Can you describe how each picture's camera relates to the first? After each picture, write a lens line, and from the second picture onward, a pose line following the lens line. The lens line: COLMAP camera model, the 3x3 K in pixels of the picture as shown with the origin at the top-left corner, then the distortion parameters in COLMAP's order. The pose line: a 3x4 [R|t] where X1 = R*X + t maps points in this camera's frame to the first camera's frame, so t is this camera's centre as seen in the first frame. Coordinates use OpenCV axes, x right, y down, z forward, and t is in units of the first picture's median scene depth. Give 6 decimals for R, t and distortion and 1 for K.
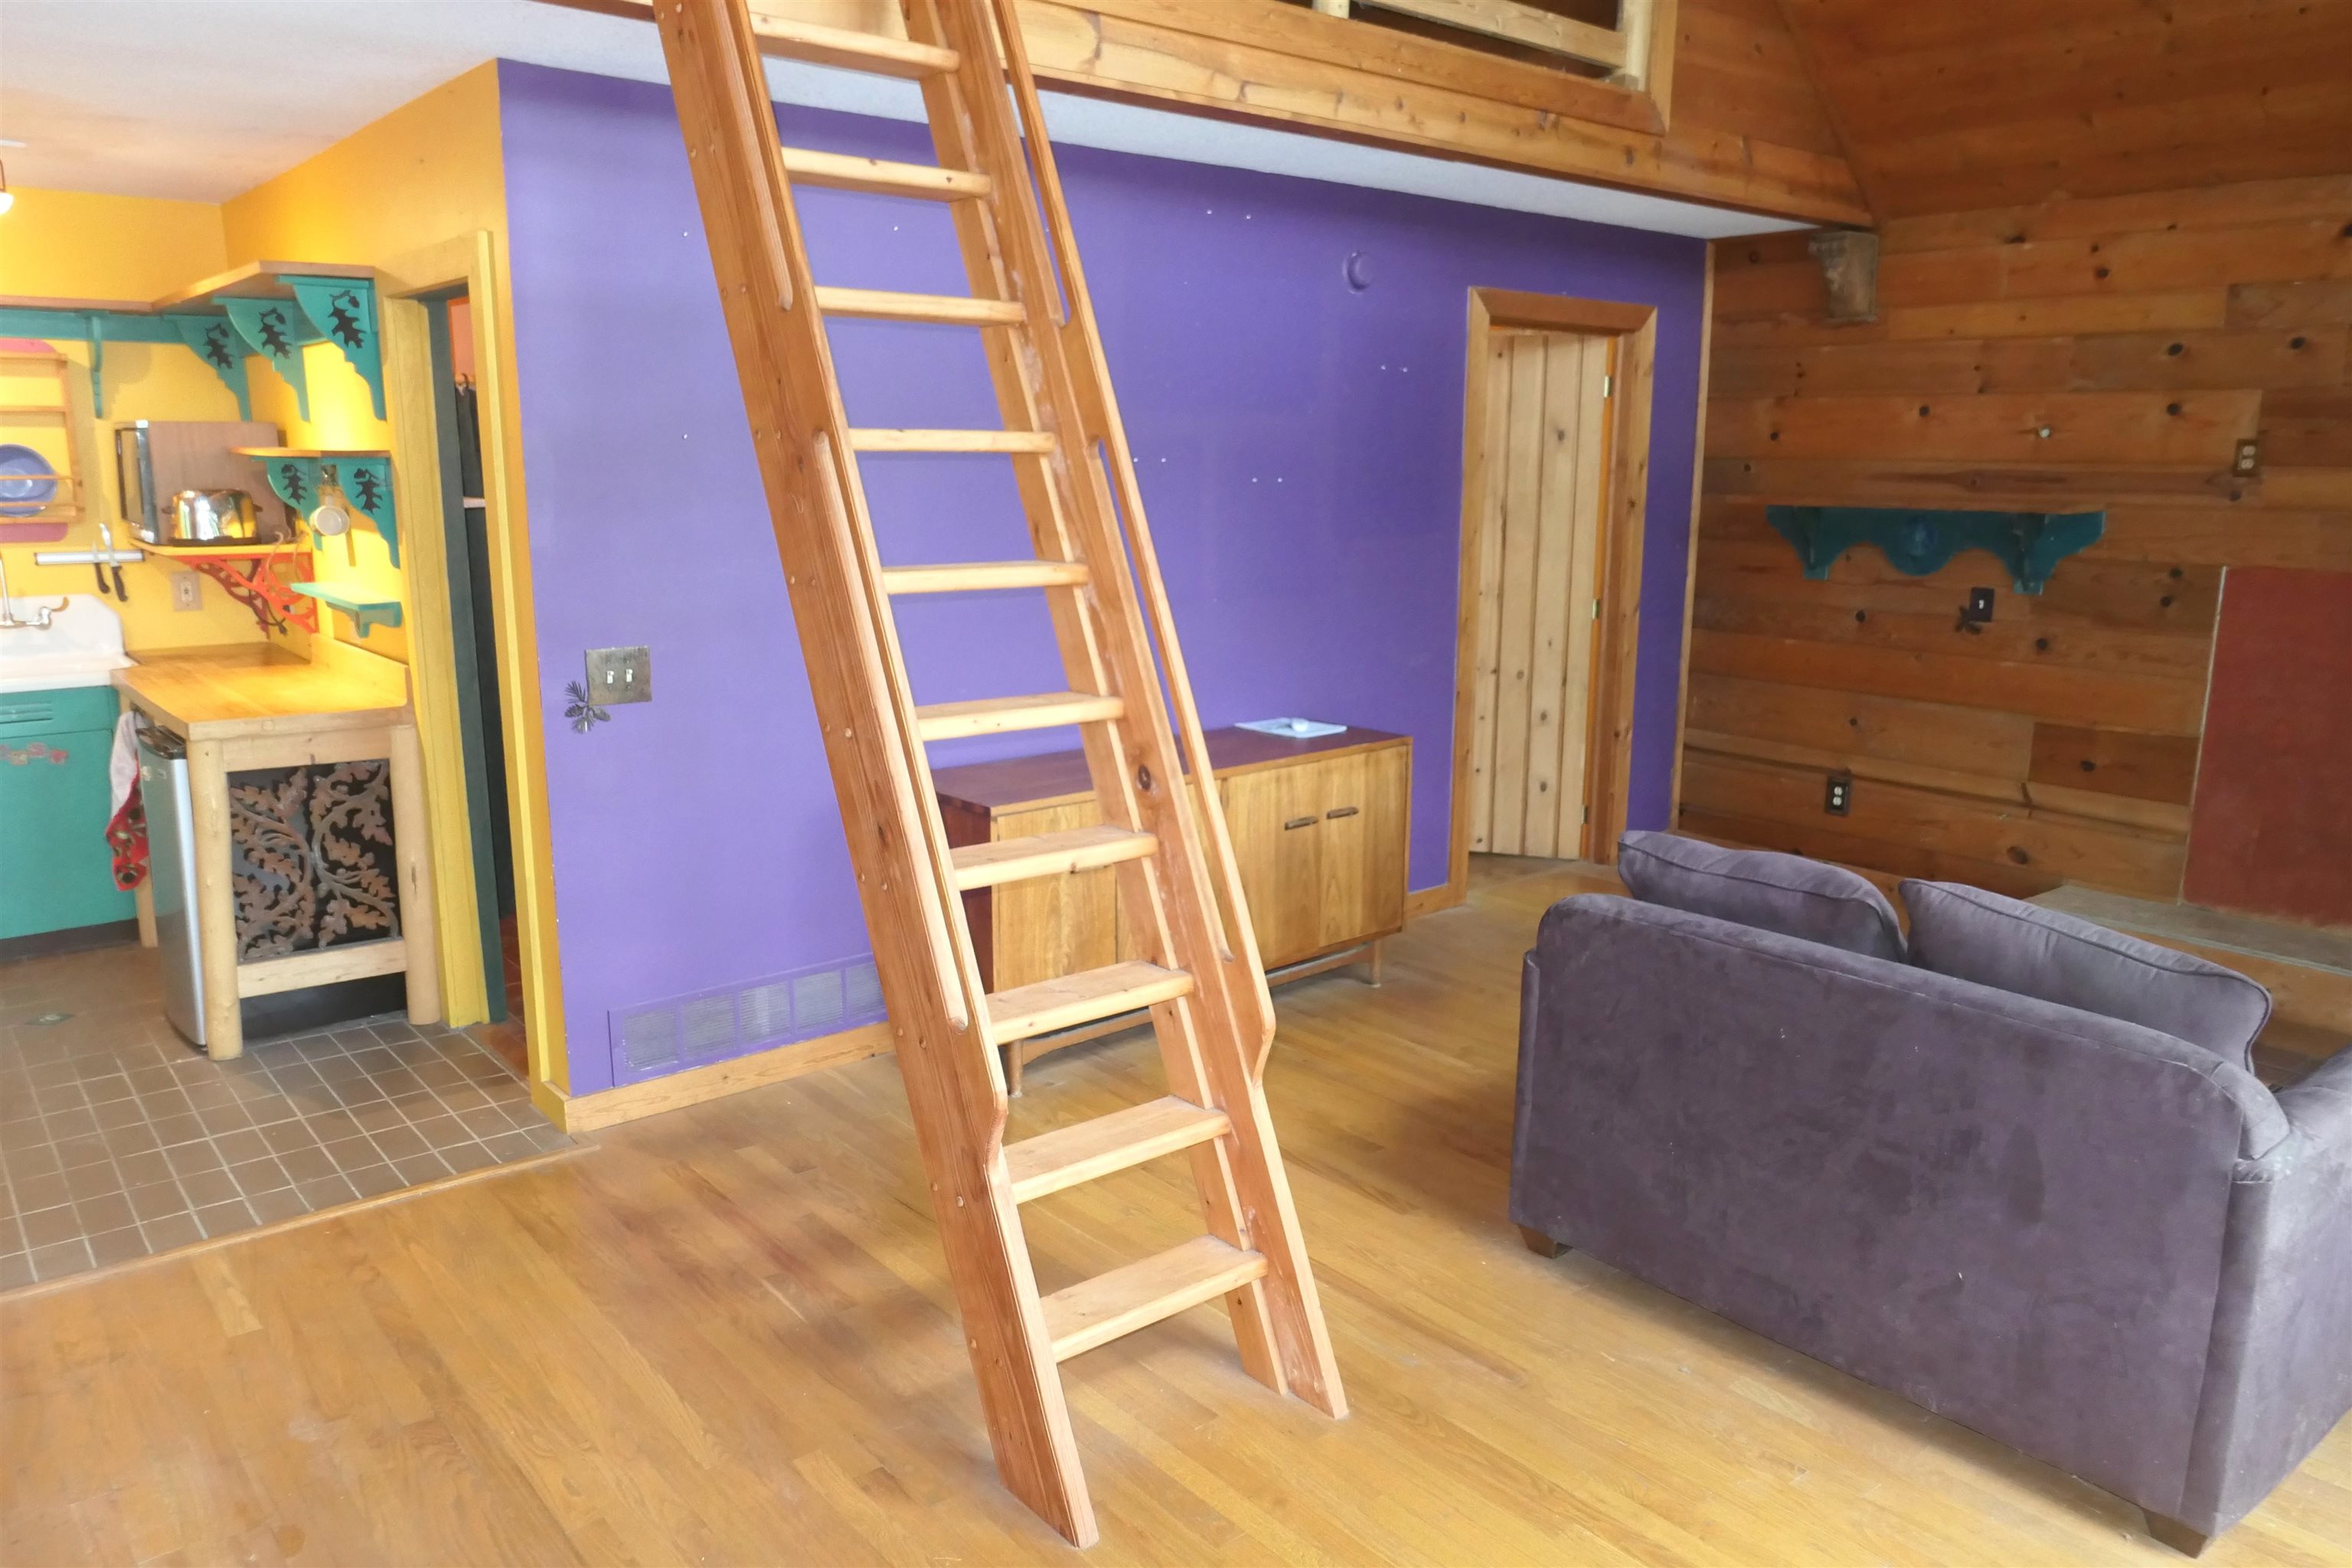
lens RADIAL K [[1655.4, 0, 1183.6], [0, 1655.4, 790.7], [0, 0, 1]] dist [-0.025981, 0.019788]
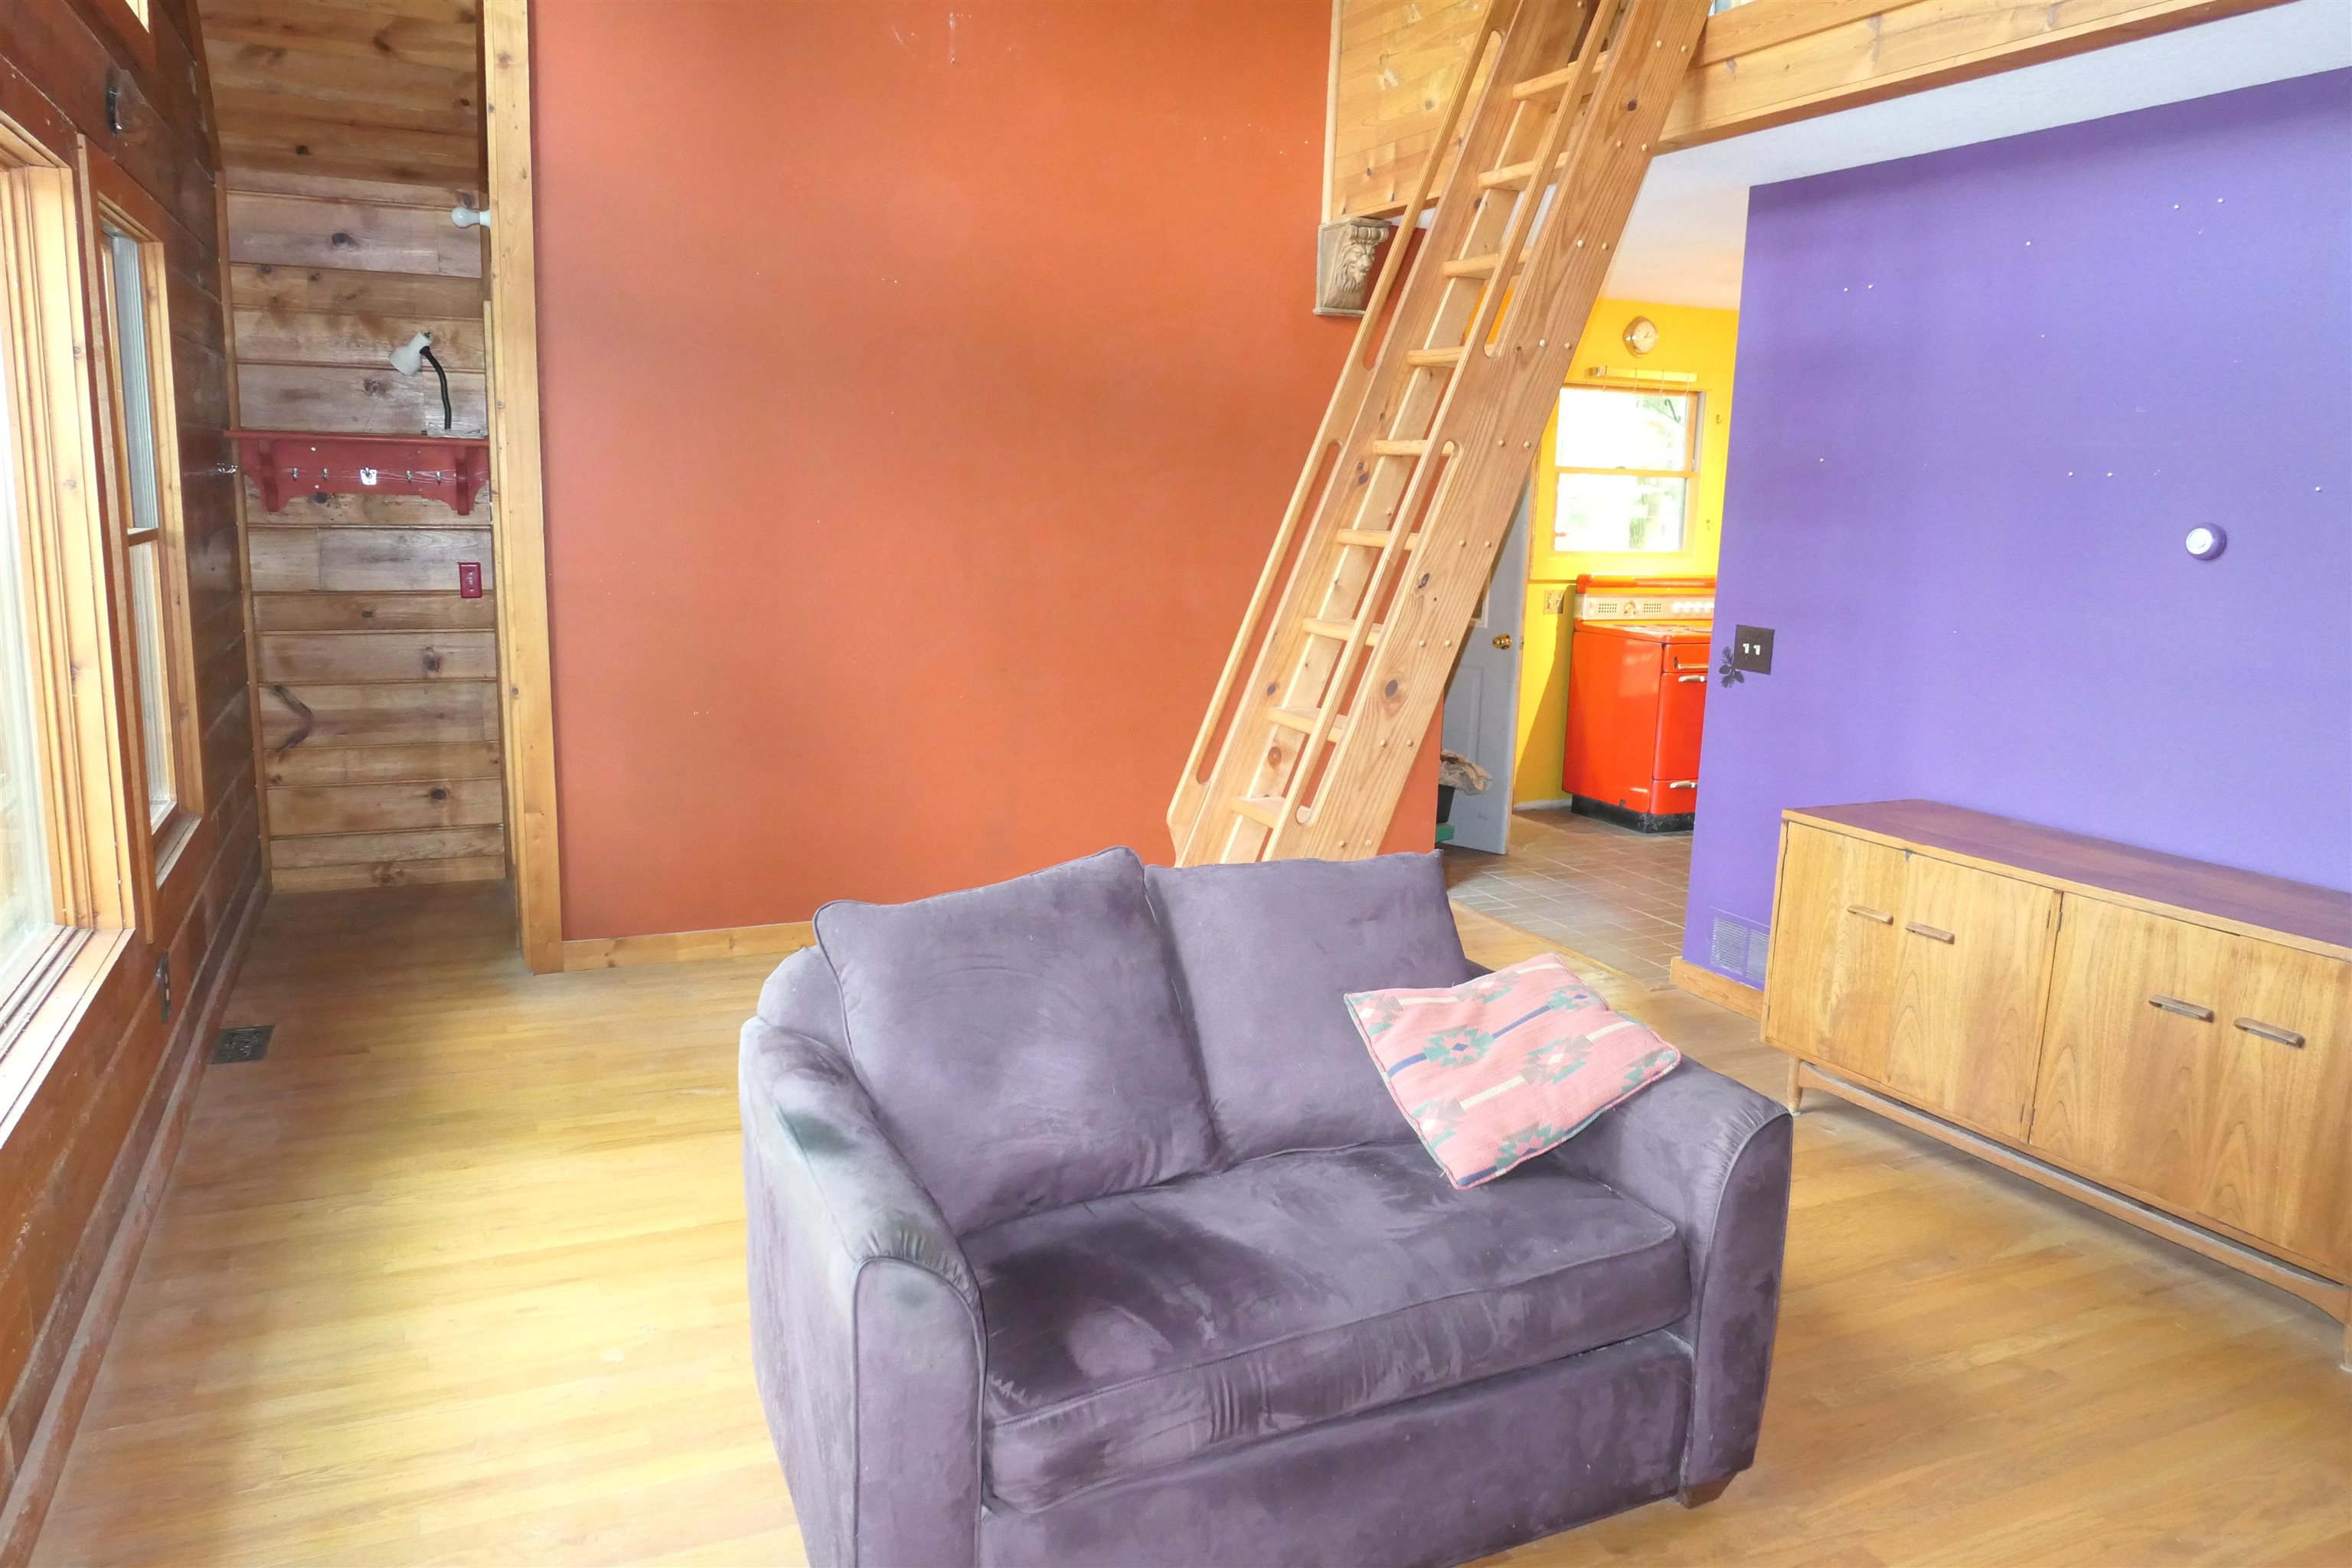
lens RADIAL K [[1655.4, 0, 1183.6], [0, 1655.4, 790.7], [0, 0, 1]] dist [-0.025981, 0.019788]
pose [[-0.271802, 0.163884, -0.948296, 0.821530], [-0.222863, 0.947887, 0.227690, -0.130011], [0.936192, 0.273227, -0.221114, 0.745762]]
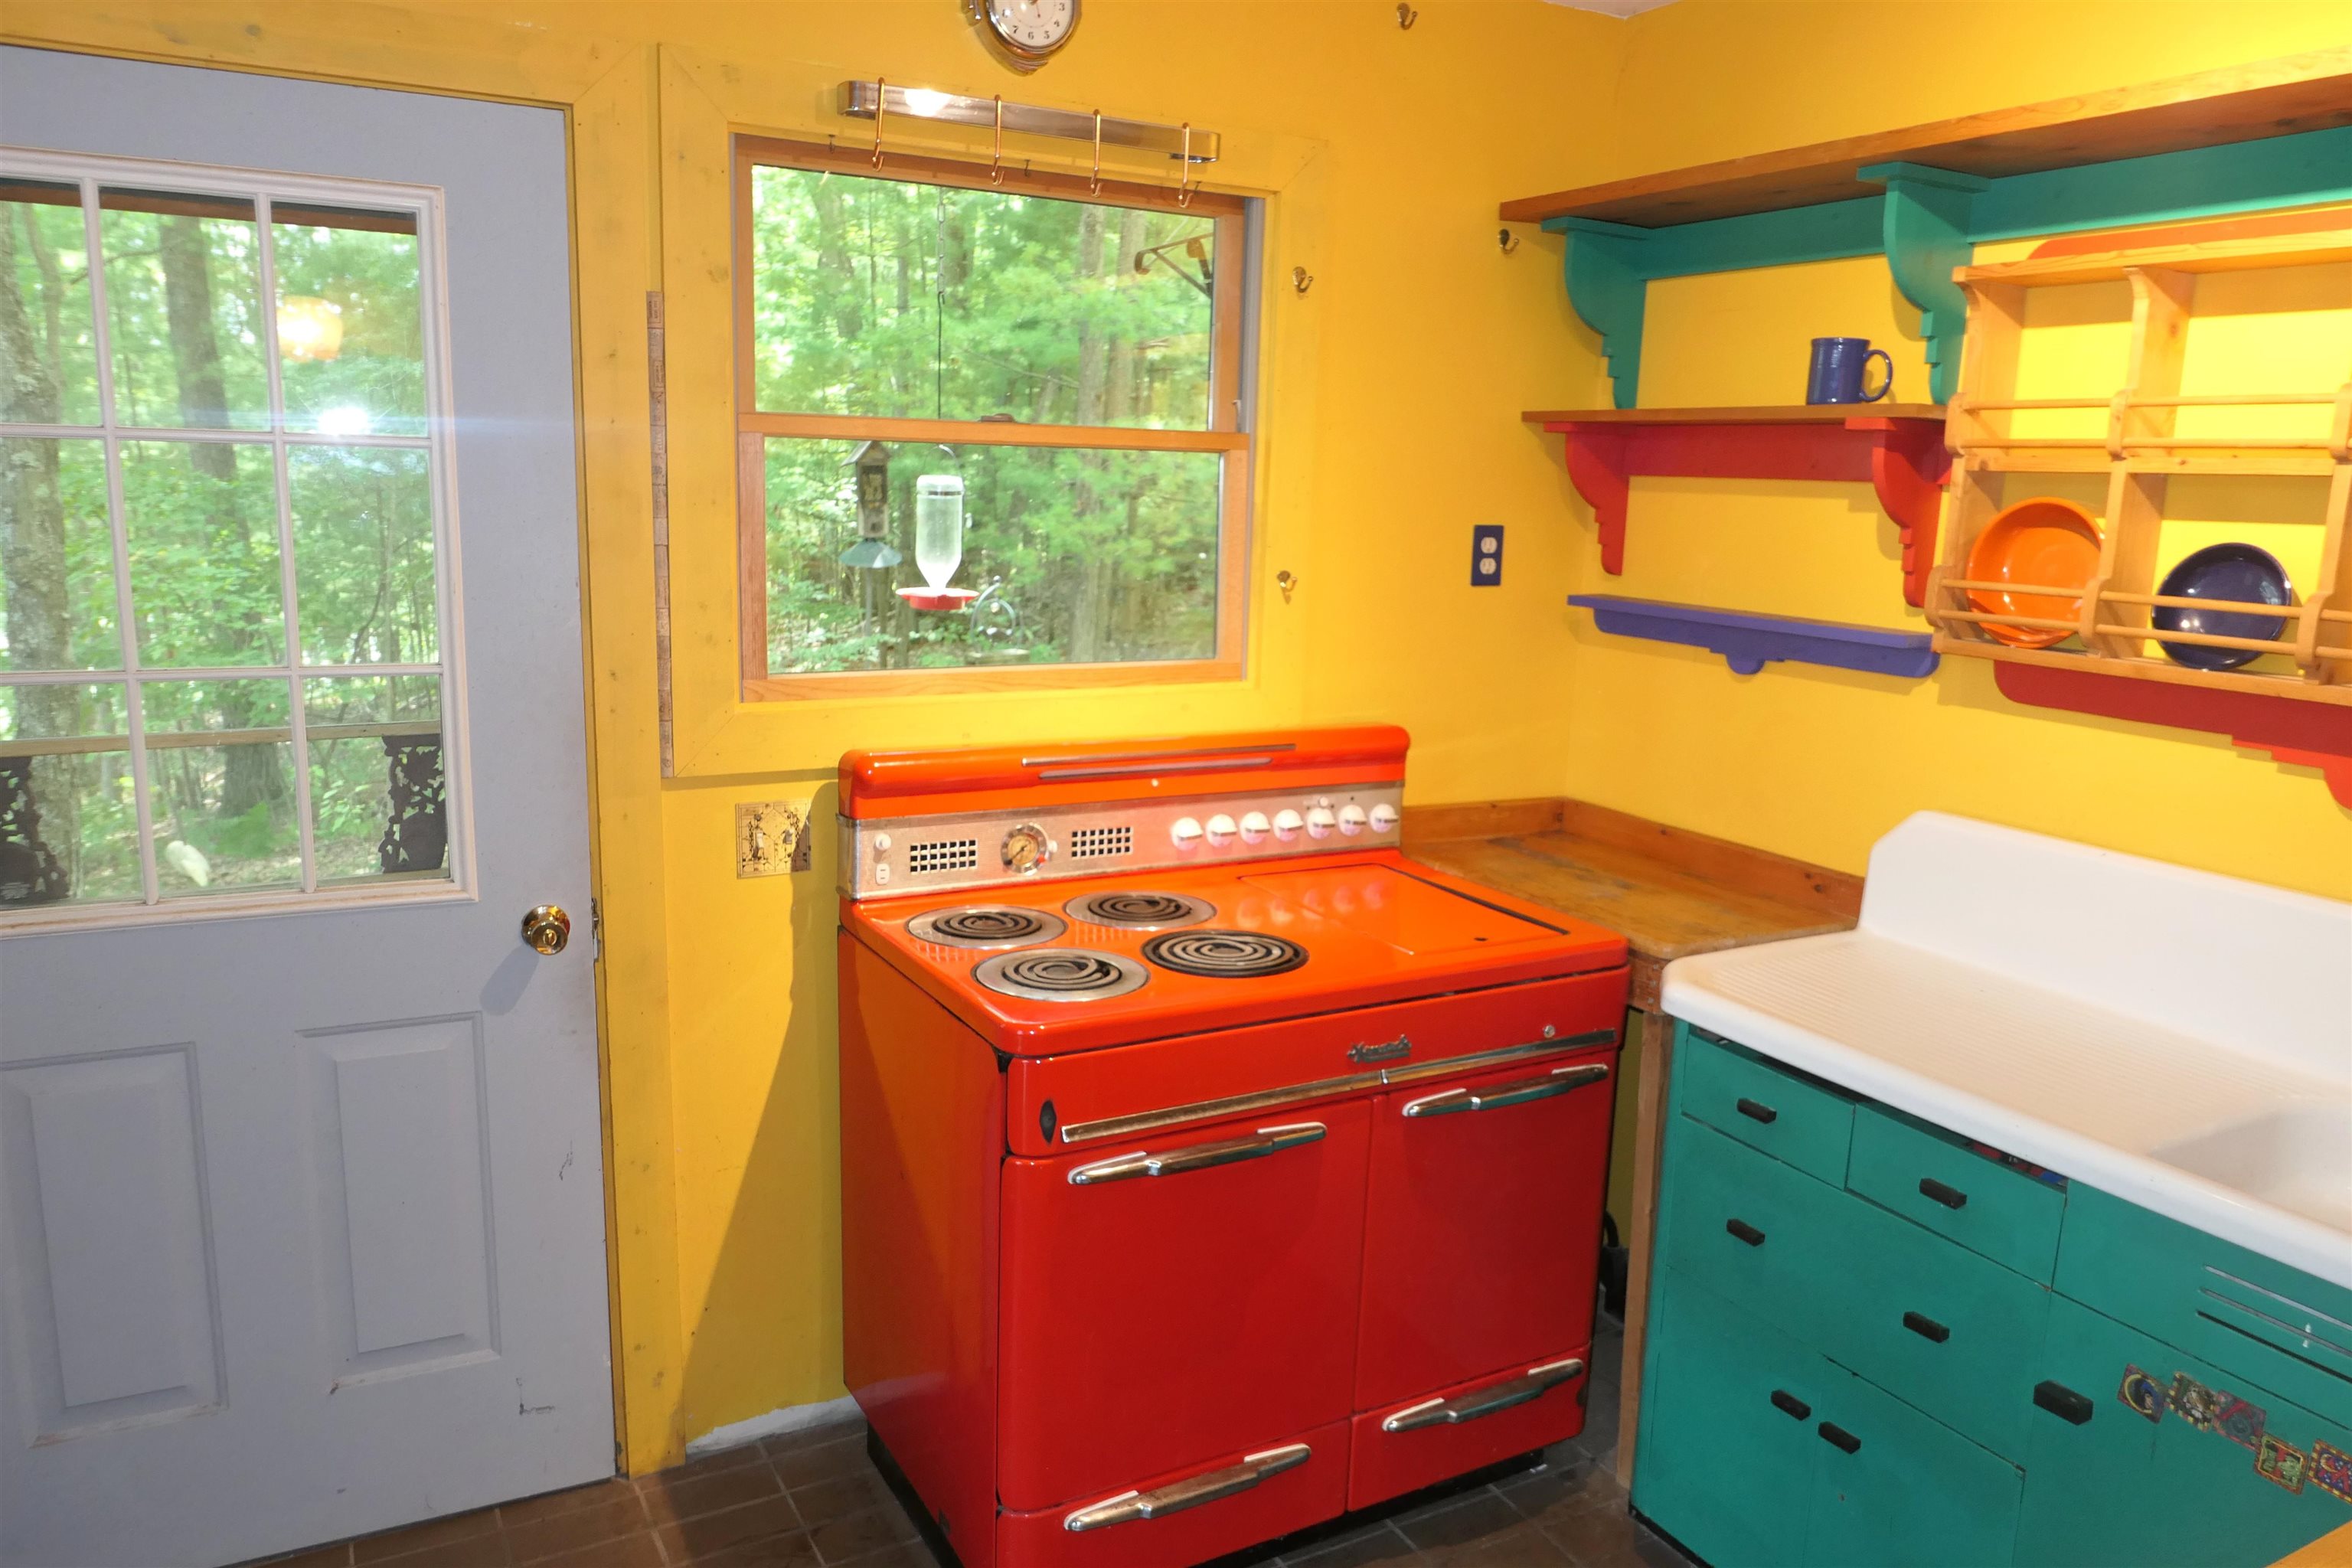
lens RADIAL K [[1655.4, 0, 1183.6], [0, 1655.4, 790.7], [0, 0, 1]] dist [-0.025981, 0.019788]
pose [[-0.196251, 0.177284, -0.964394, -0.411966], [-0.233551, 0.946763, 0.221570, -0.179190], [0.952334, 0.268719, -0.144399, 0.875678]]
